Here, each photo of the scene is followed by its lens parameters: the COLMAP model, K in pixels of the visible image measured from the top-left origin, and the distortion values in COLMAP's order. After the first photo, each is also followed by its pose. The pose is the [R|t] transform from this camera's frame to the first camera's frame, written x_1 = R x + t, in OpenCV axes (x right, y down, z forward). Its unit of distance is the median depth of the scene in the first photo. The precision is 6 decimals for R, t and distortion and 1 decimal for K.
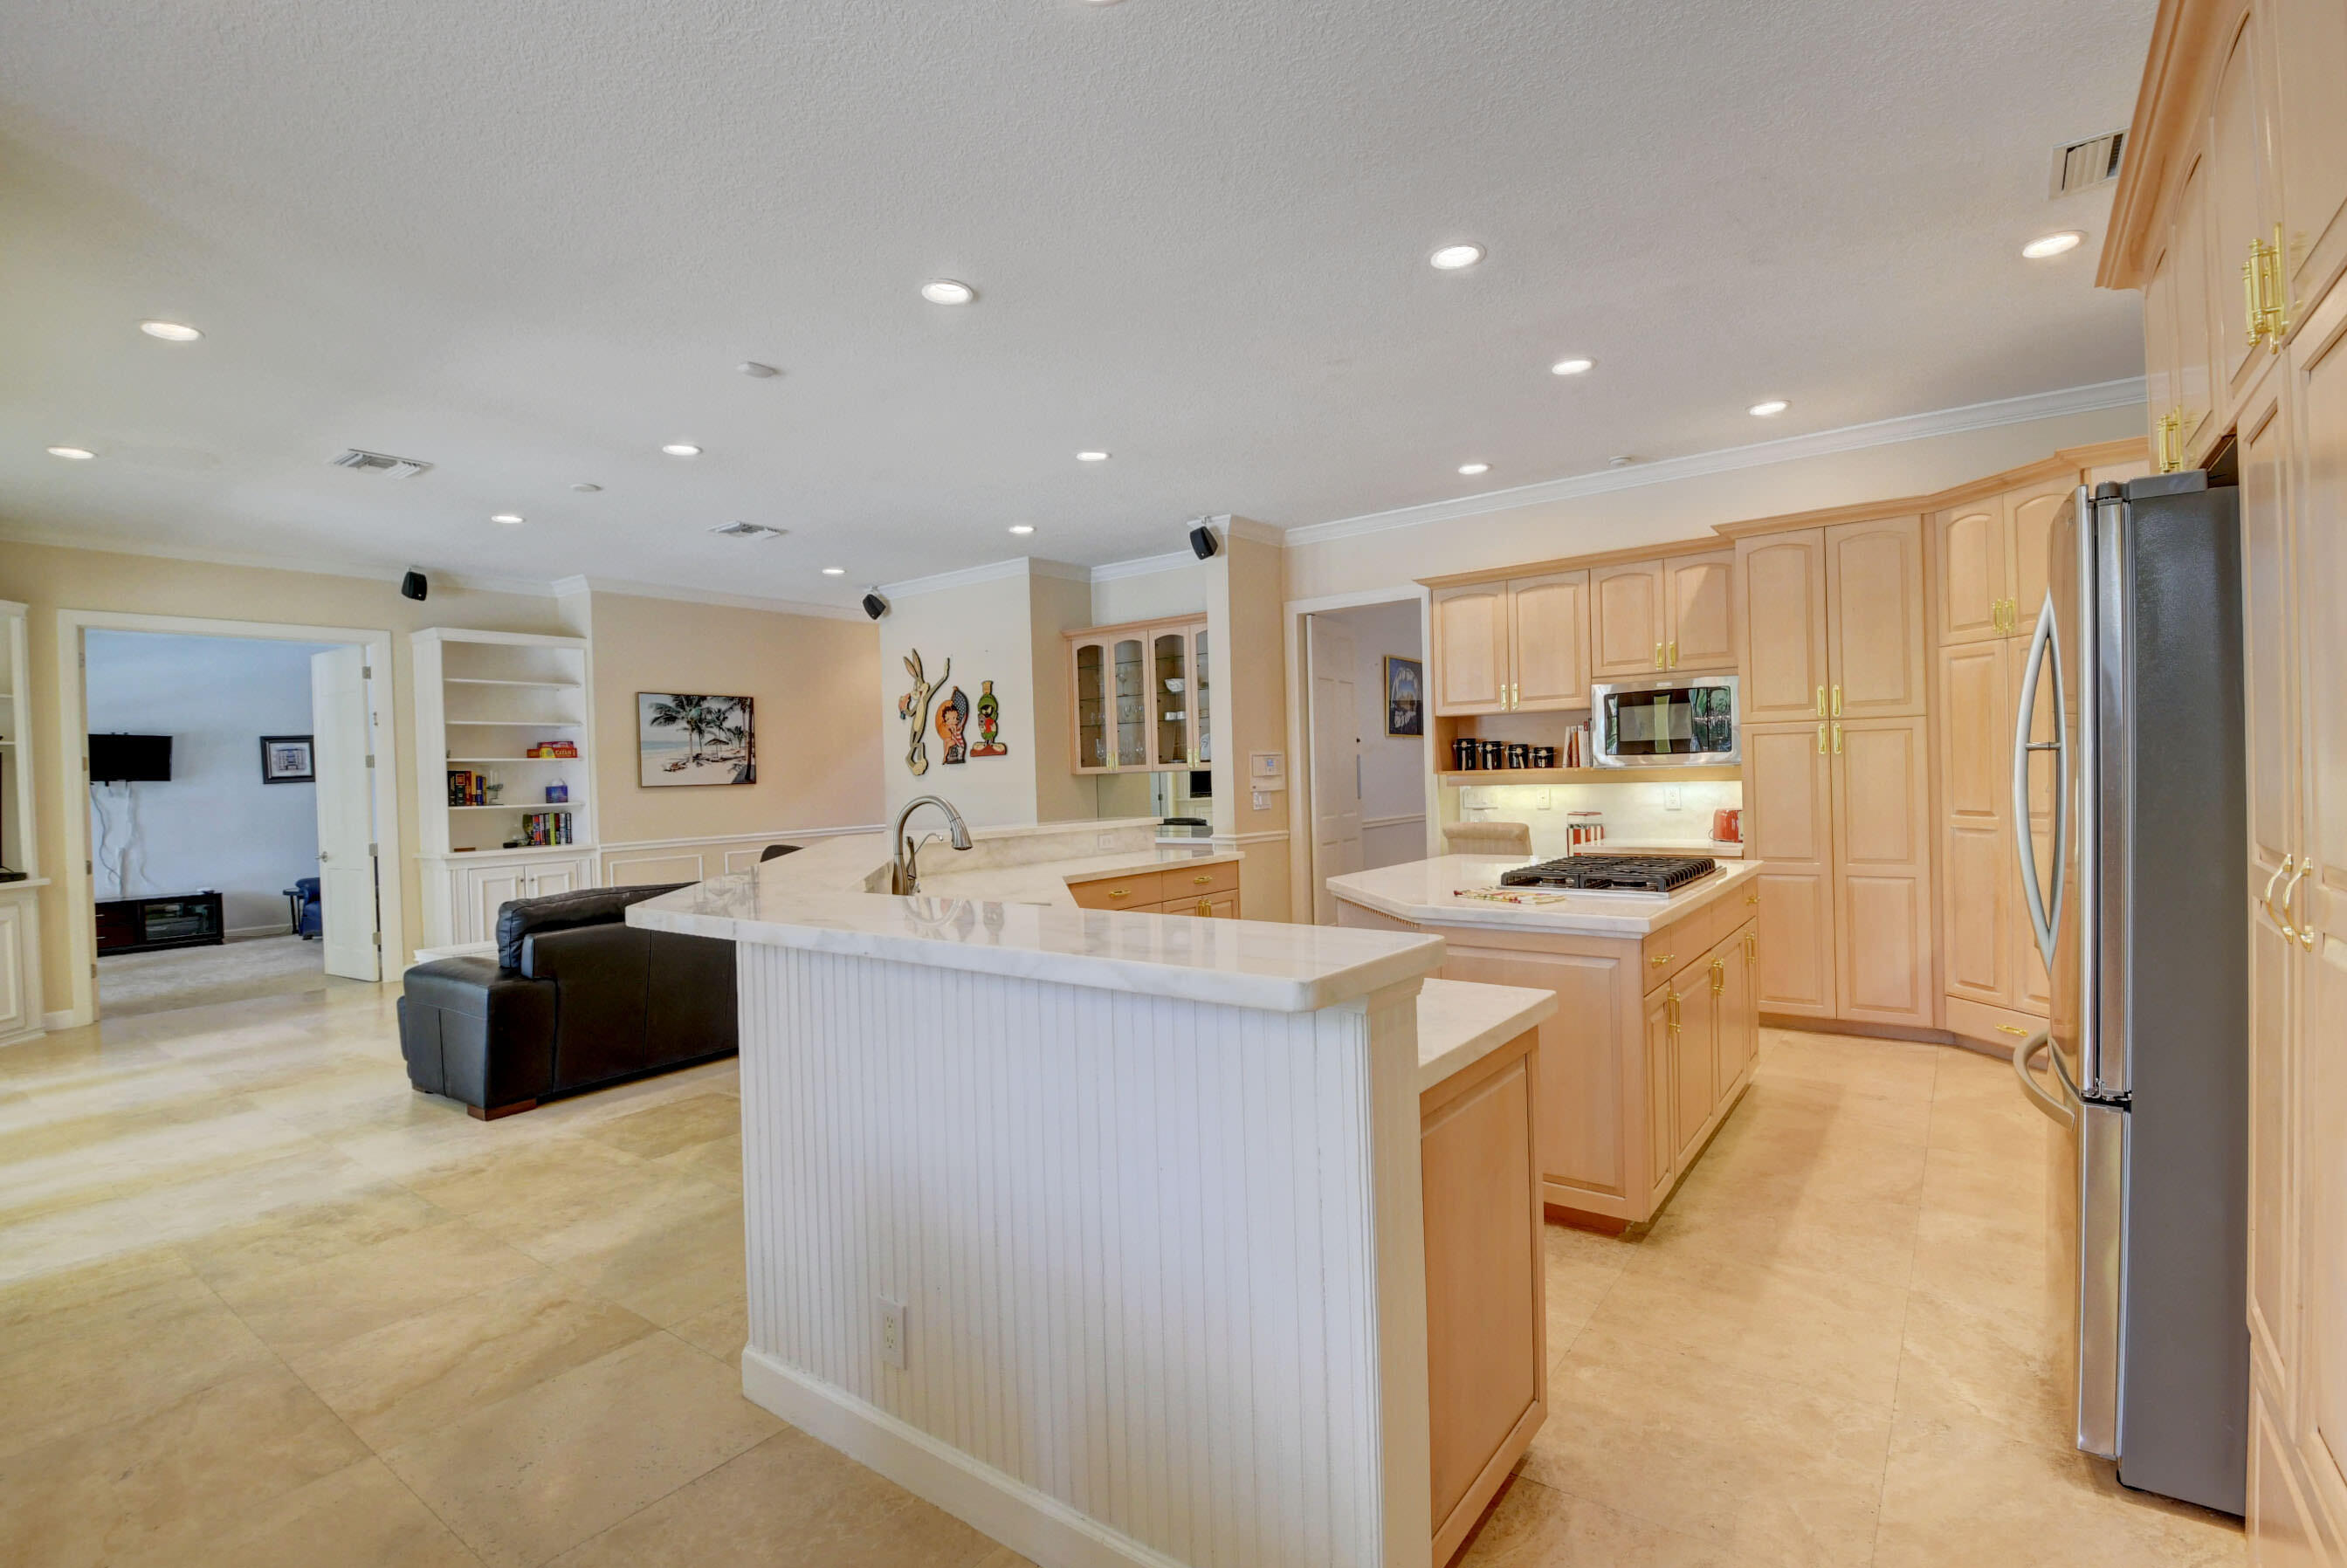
lens RADIAL K [[1086.6, 0, 1164.9], [0, 1086.6, 789.9], [0, 0, 1]] dist [0.005397, -0.020426]
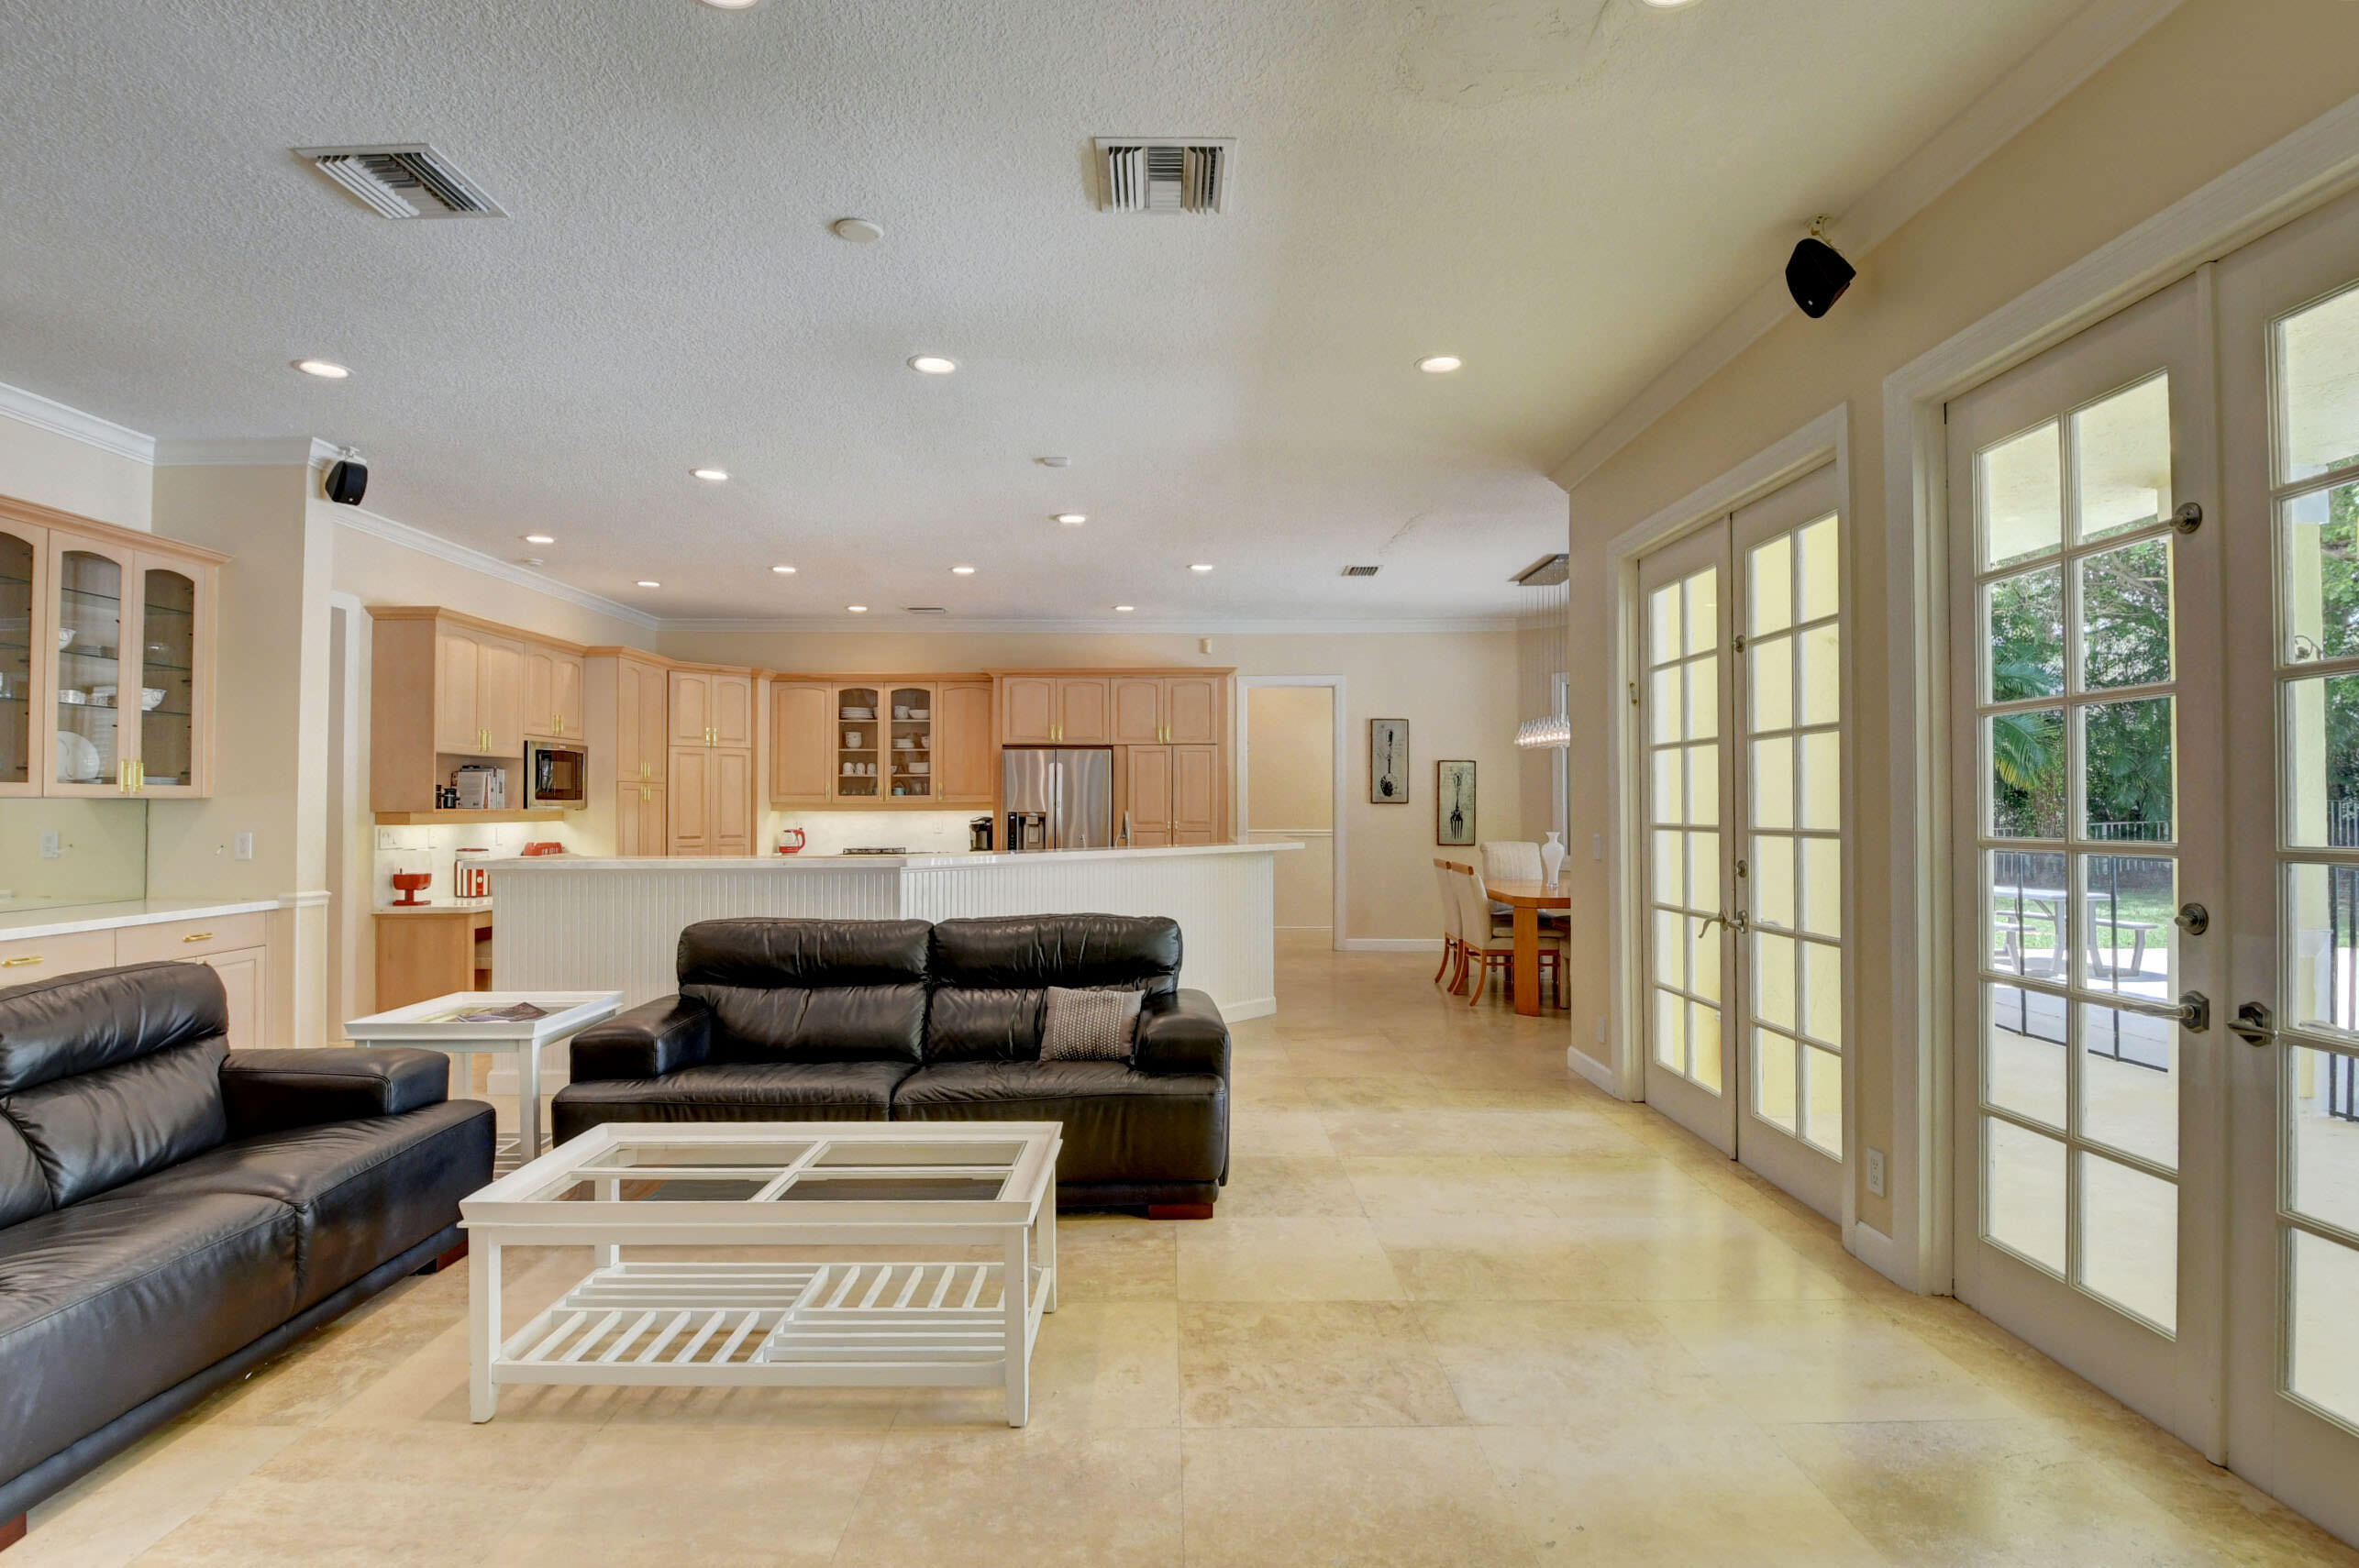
lens RADIAL K [[1092.1, 0, 1170.9], [0, 1092.1, 789.9], [0, 0, 1]] dist [0.005397, -0.020426]
pose [[-0.595362, 0.040213, 0.802451, -0.922325], [0.026260, 0.999187, -0.030588, 0.013569], [-0.803028, 0.002861, -0.595934, 1.057158]]
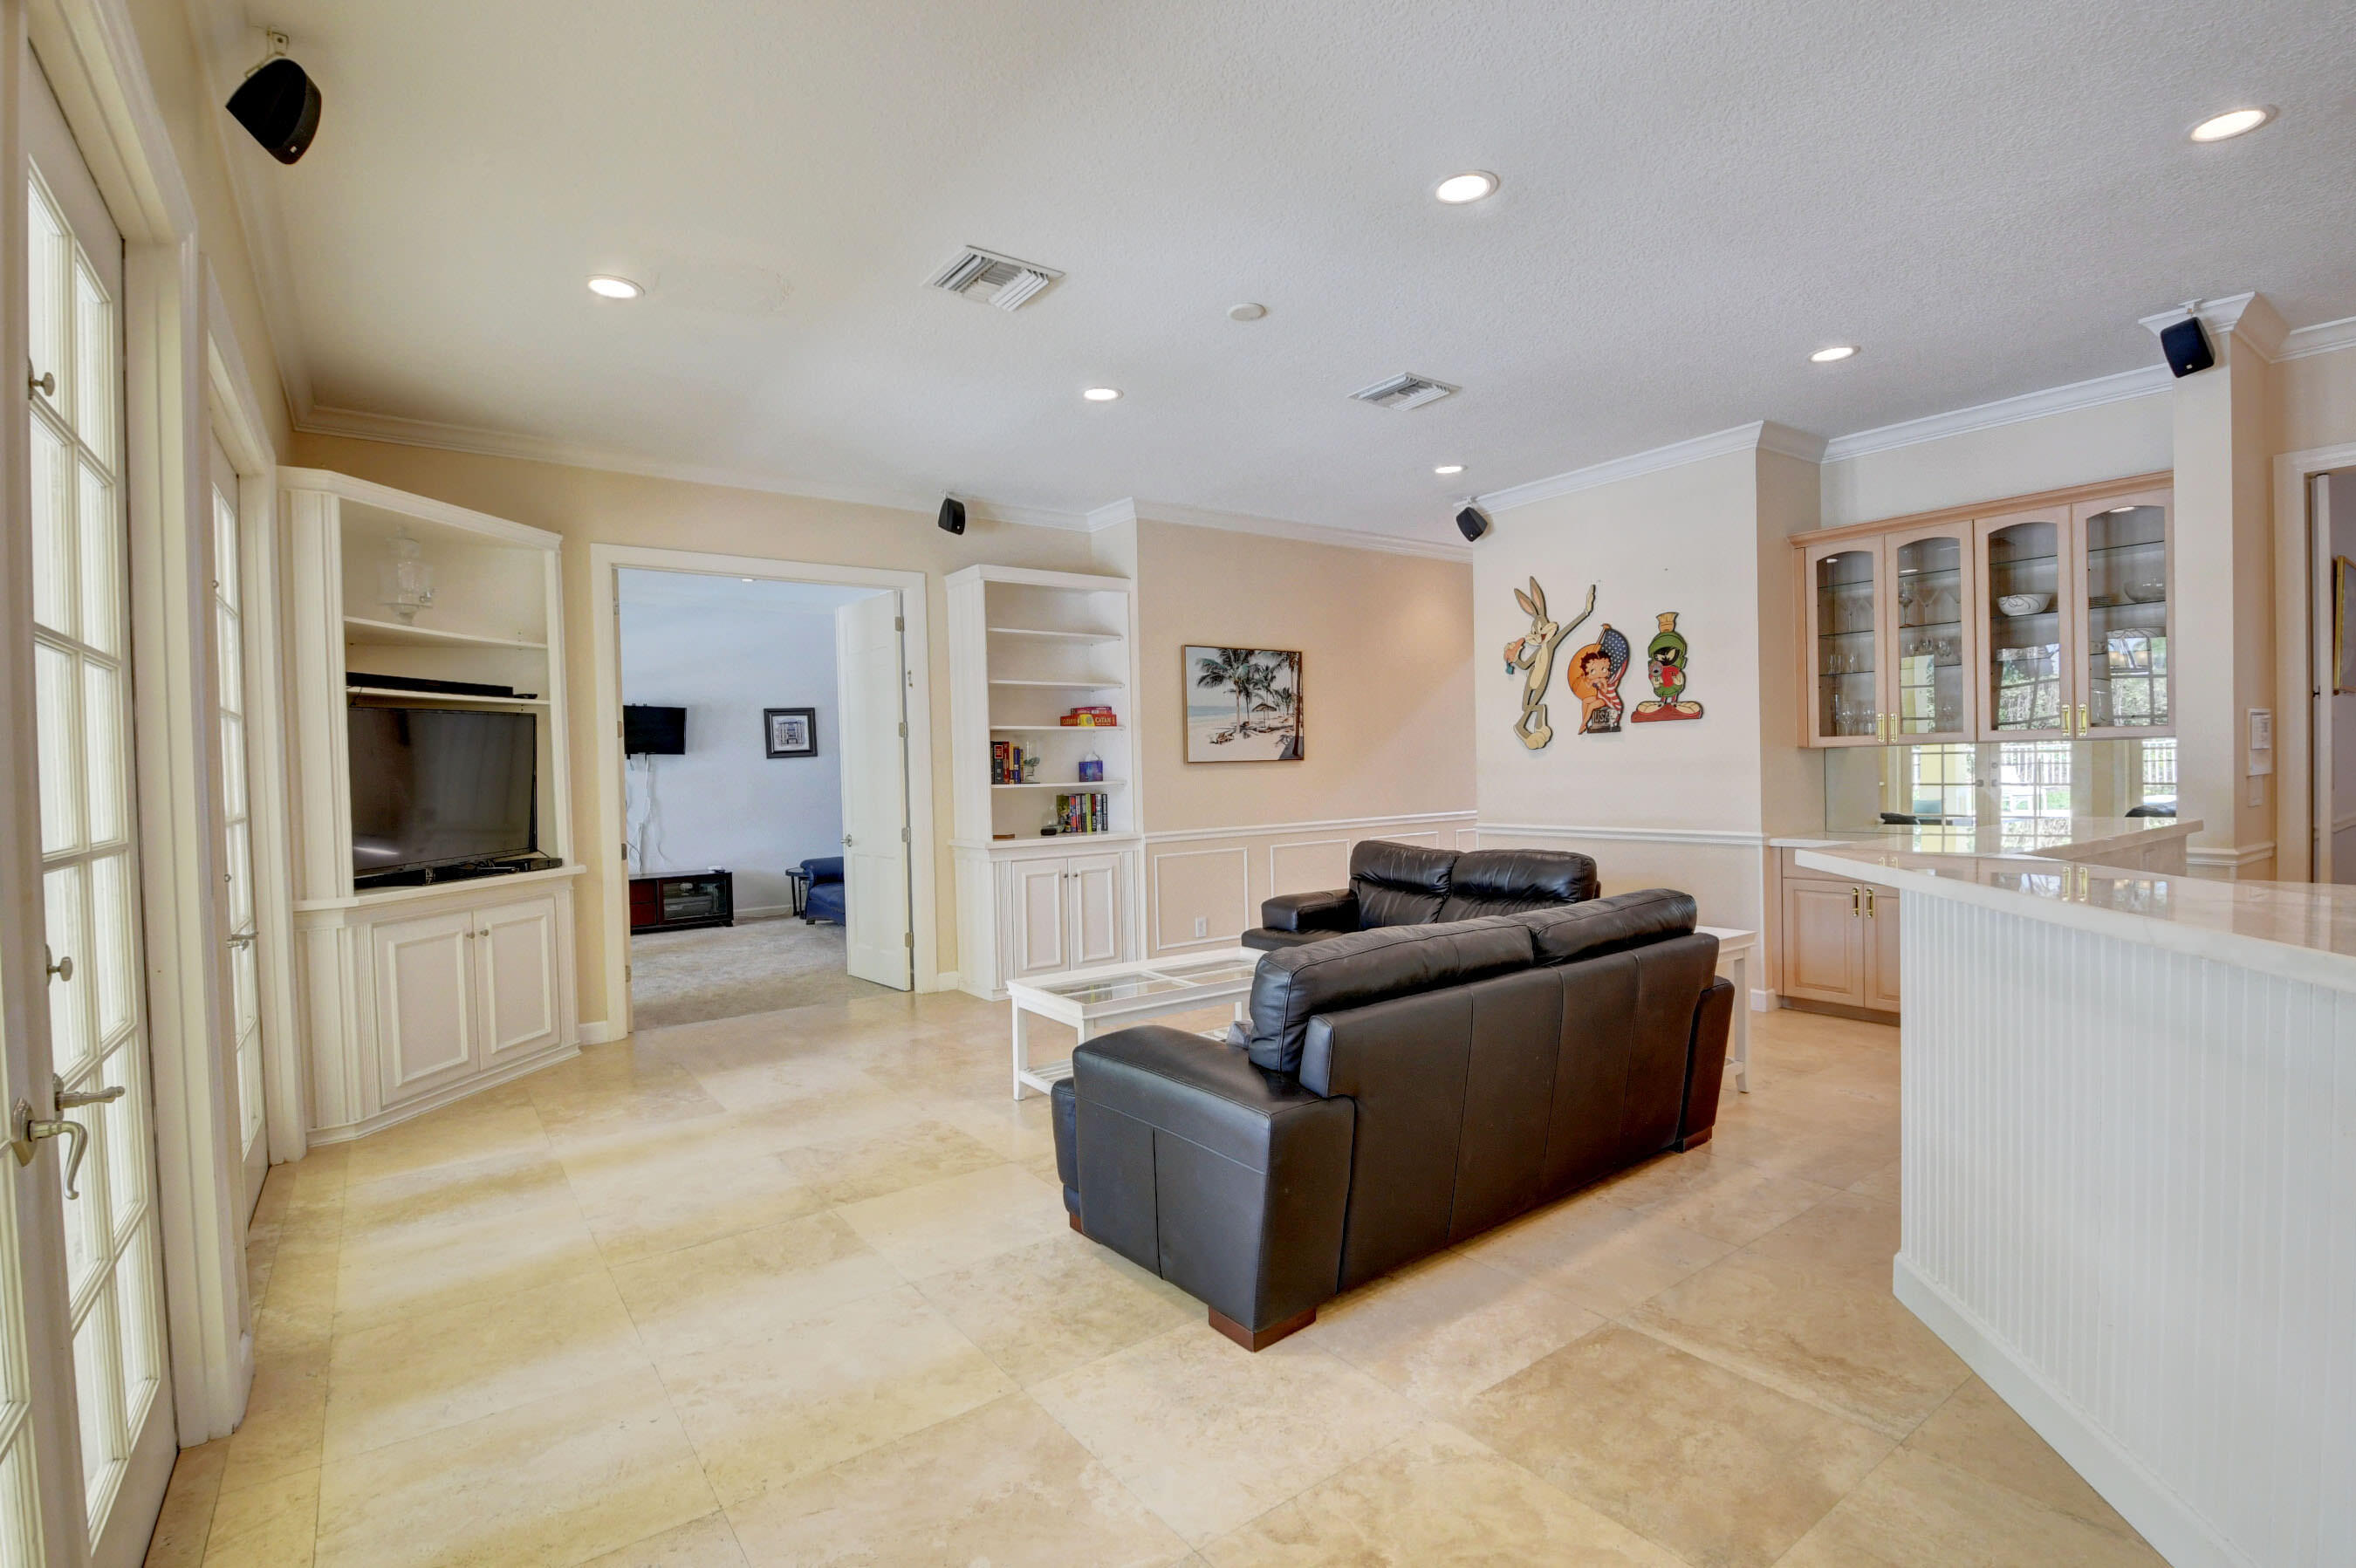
lens RADIAL K [[1085.0, 0, 1178.6], [0, 1085.0, 789.7], [0, 0, 1]] dist [0.024072, -0.033953]
pose [[0.955885, 0.012198, -0.293487, -0.328869], [-0.007804, 0.999839, 0.016137, 0.005730], [0.293637, -0.013134, 0.955827, 0.299844]]
